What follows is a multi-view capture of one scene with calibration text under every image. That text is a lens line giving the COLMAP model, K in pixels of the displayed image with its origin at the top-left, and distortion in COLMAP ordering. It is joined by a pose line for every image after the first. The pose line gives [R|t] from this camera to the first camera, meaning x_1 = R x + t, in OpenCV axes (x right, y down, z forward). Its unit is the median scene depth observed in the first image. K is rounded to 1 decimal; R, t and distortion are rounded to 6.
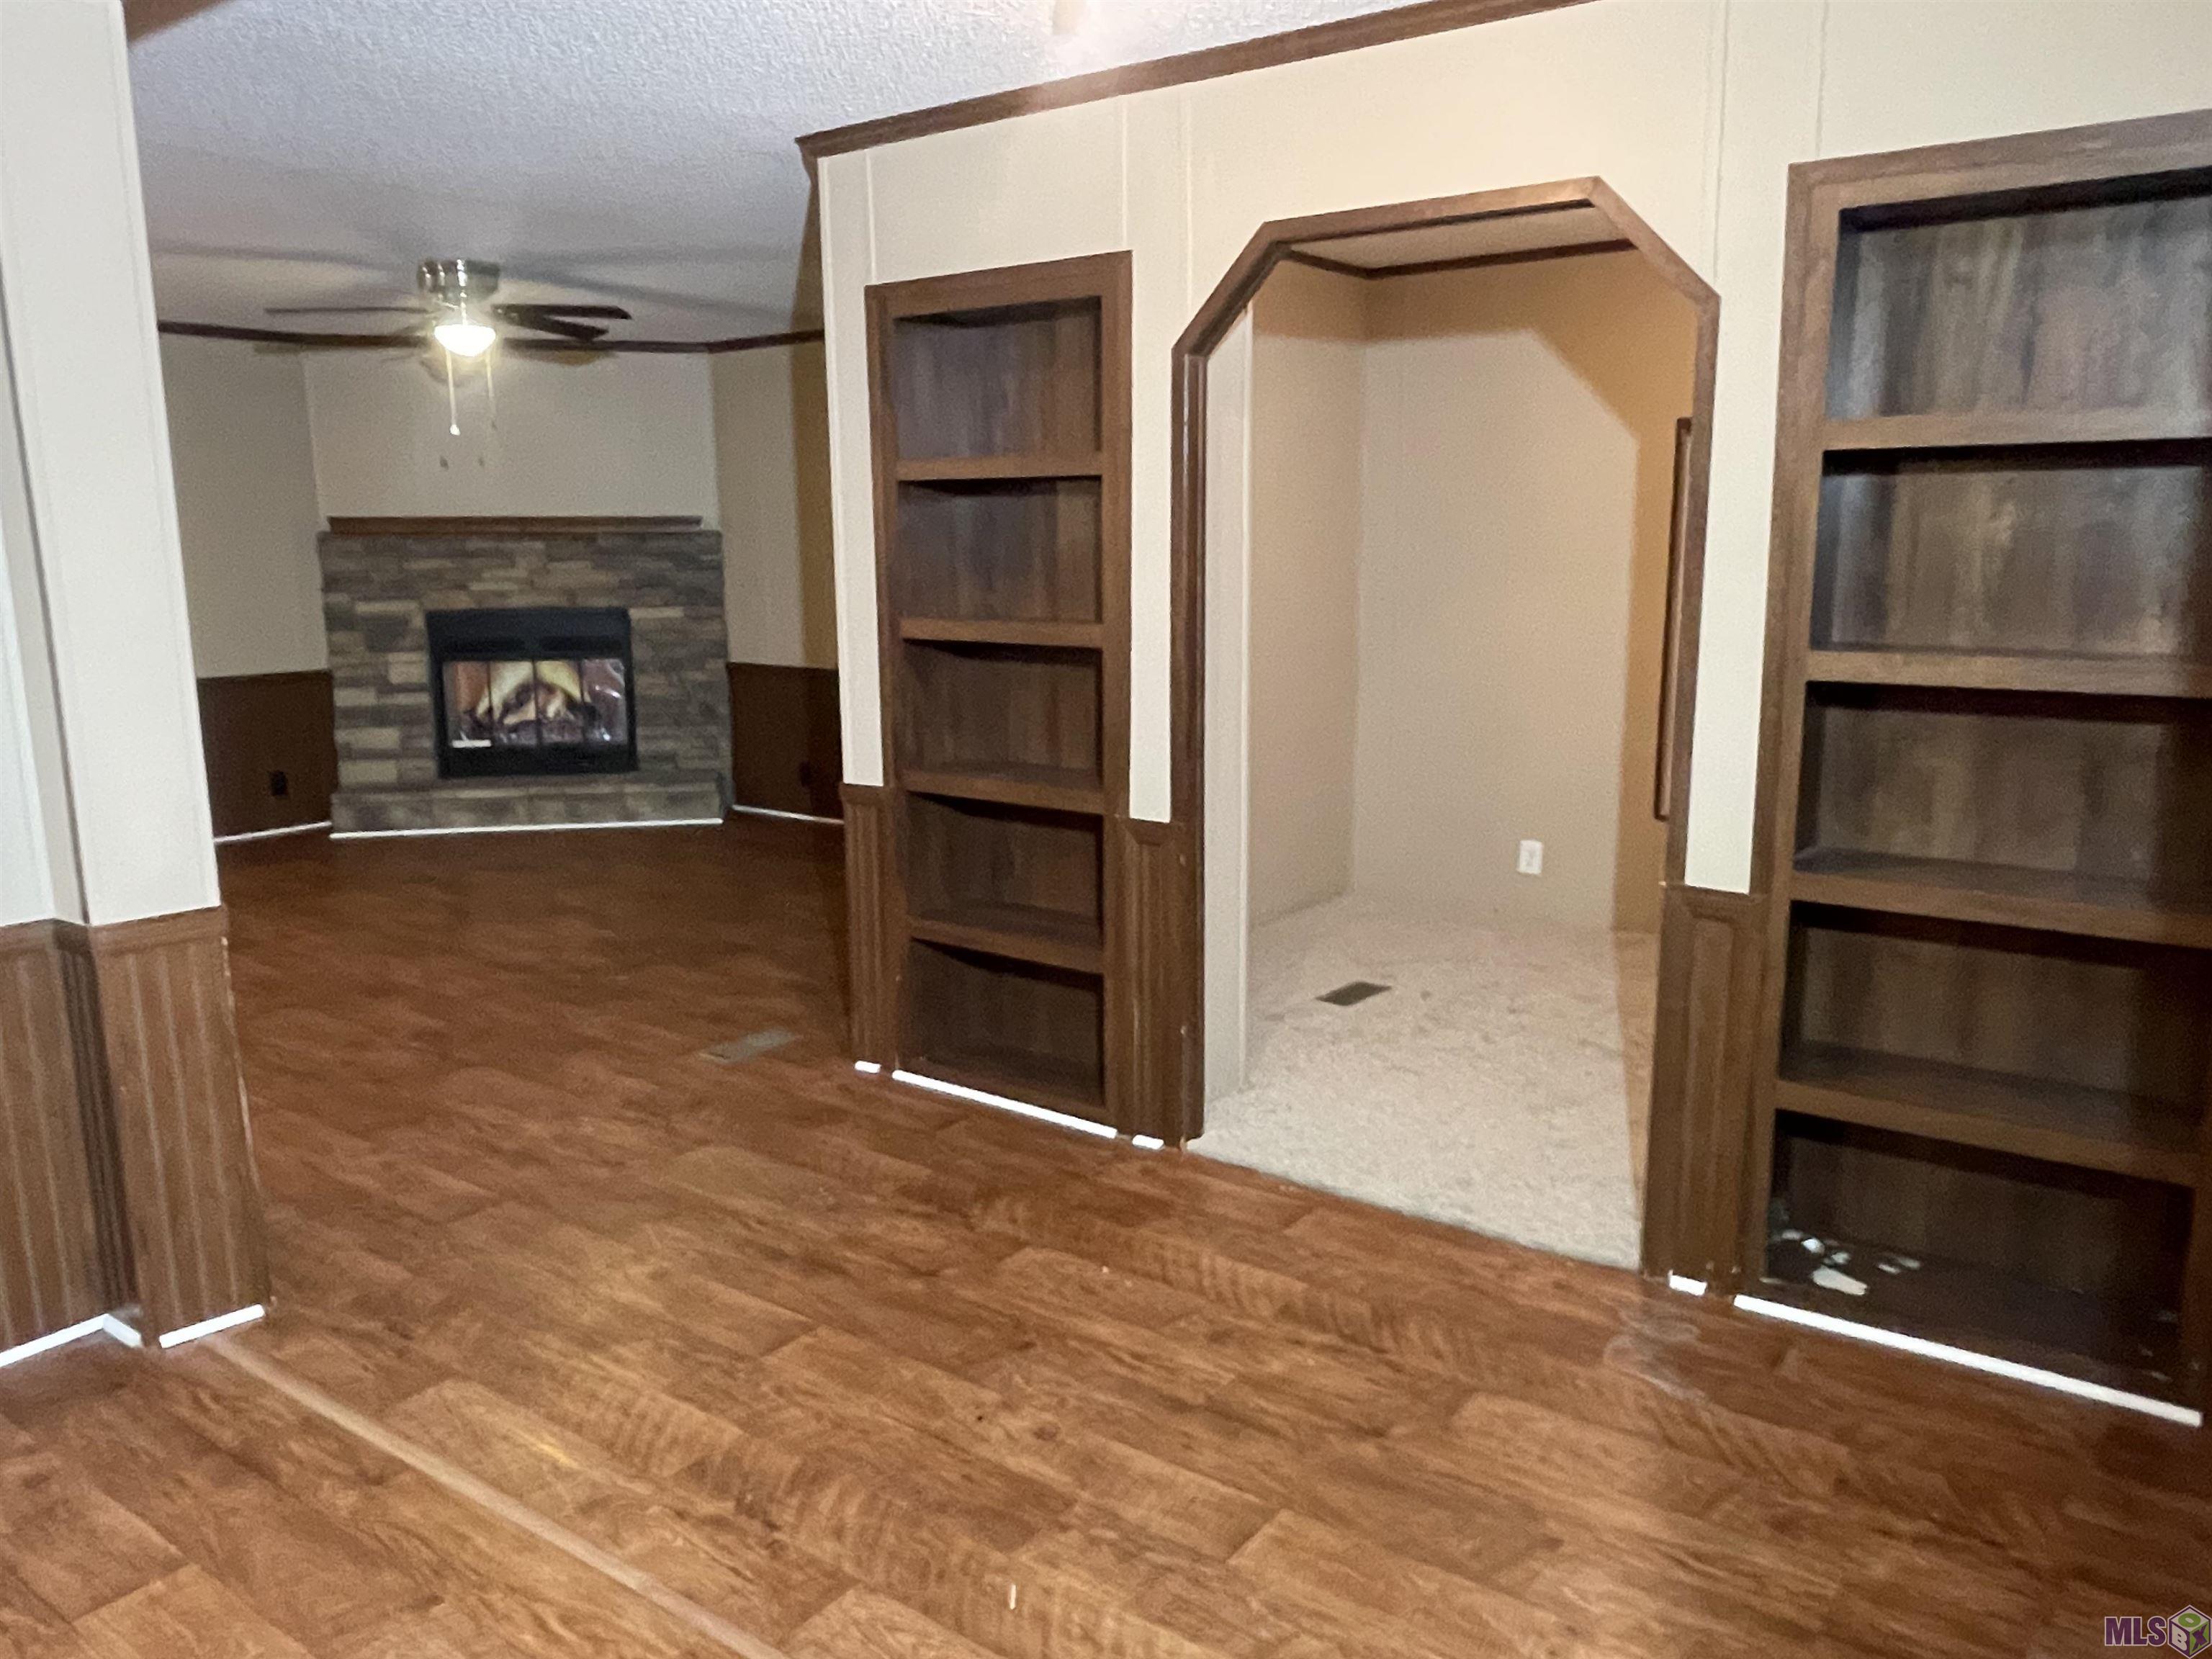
lens RADIAL K [[1633.1, 0, 1108.8], [0, 1633.1, 832.8], [0, 0, 1]] dist [0.049153, -0.075472]
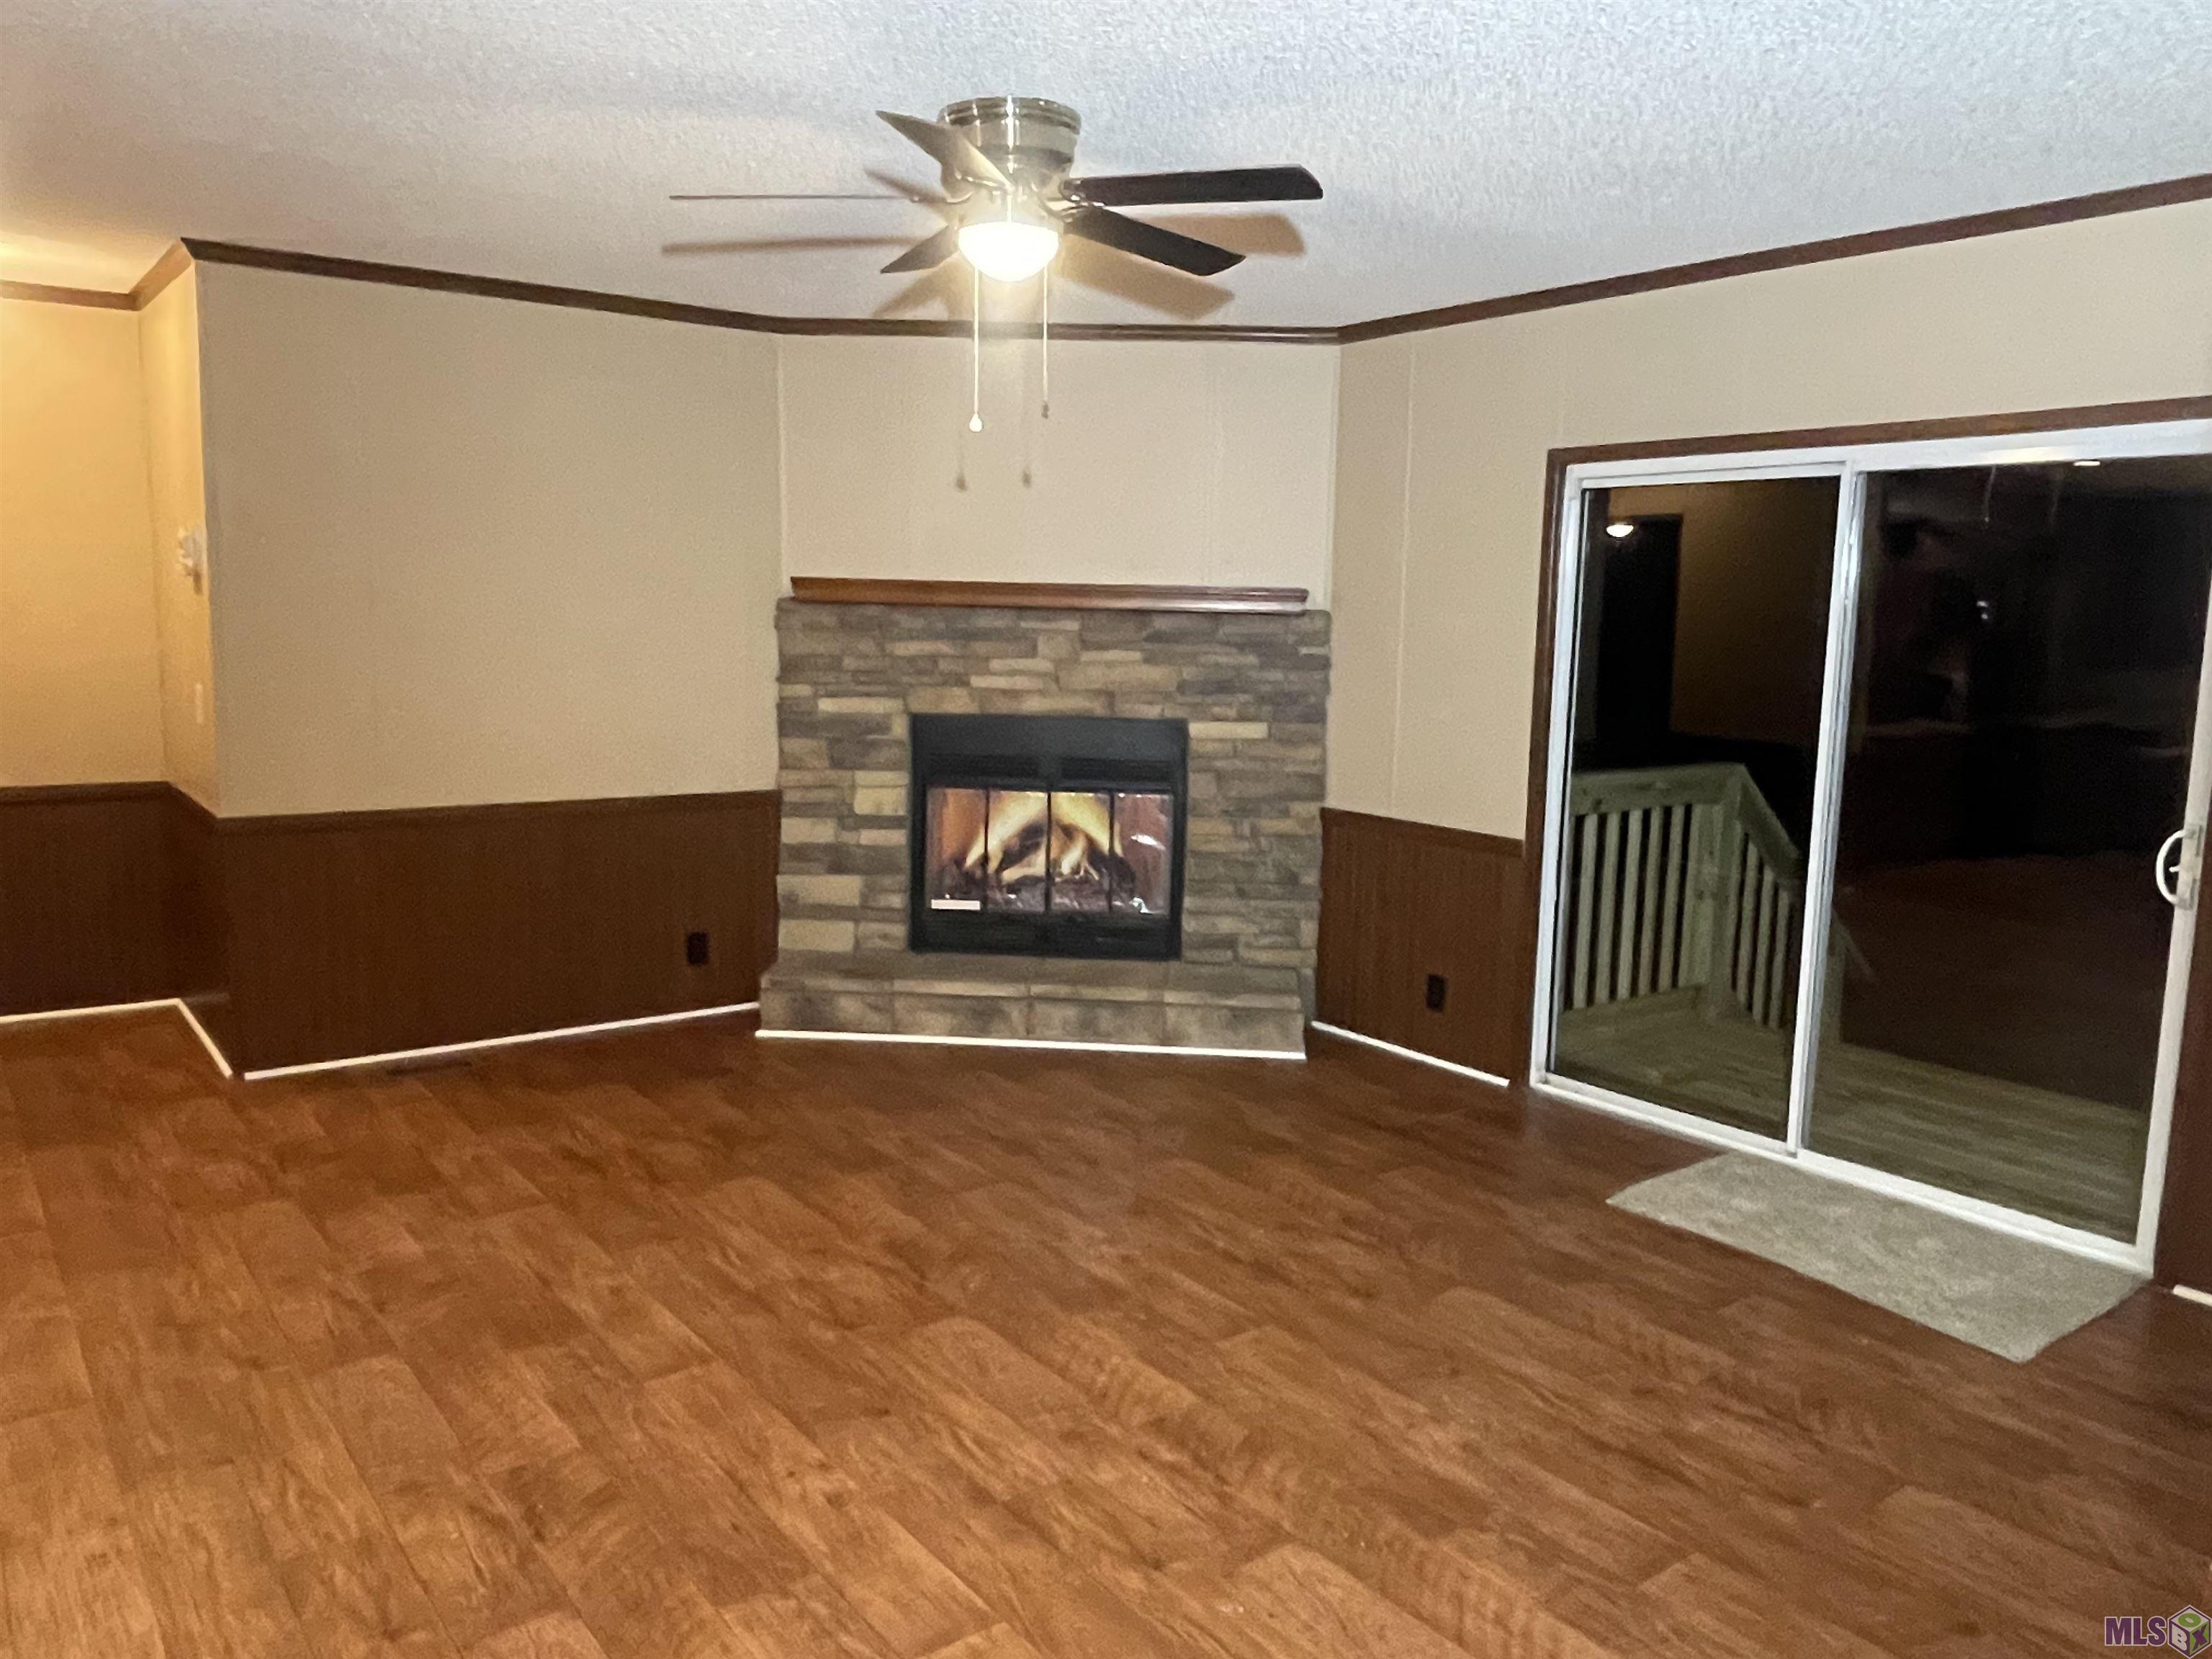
lens RADIAL K [[1633.1, 0, 1116.3], [0, 1633.1, 853.1], [0, 0, 1]] dist [0.049153, -0.075472]
pose [[0.961566, 0.067855, -0.266057, -0.139998], [-0.078464, 0.996482, -0.029437, -0.061297], [0.263124, 0.049181, 0.963508, 0.350685]]
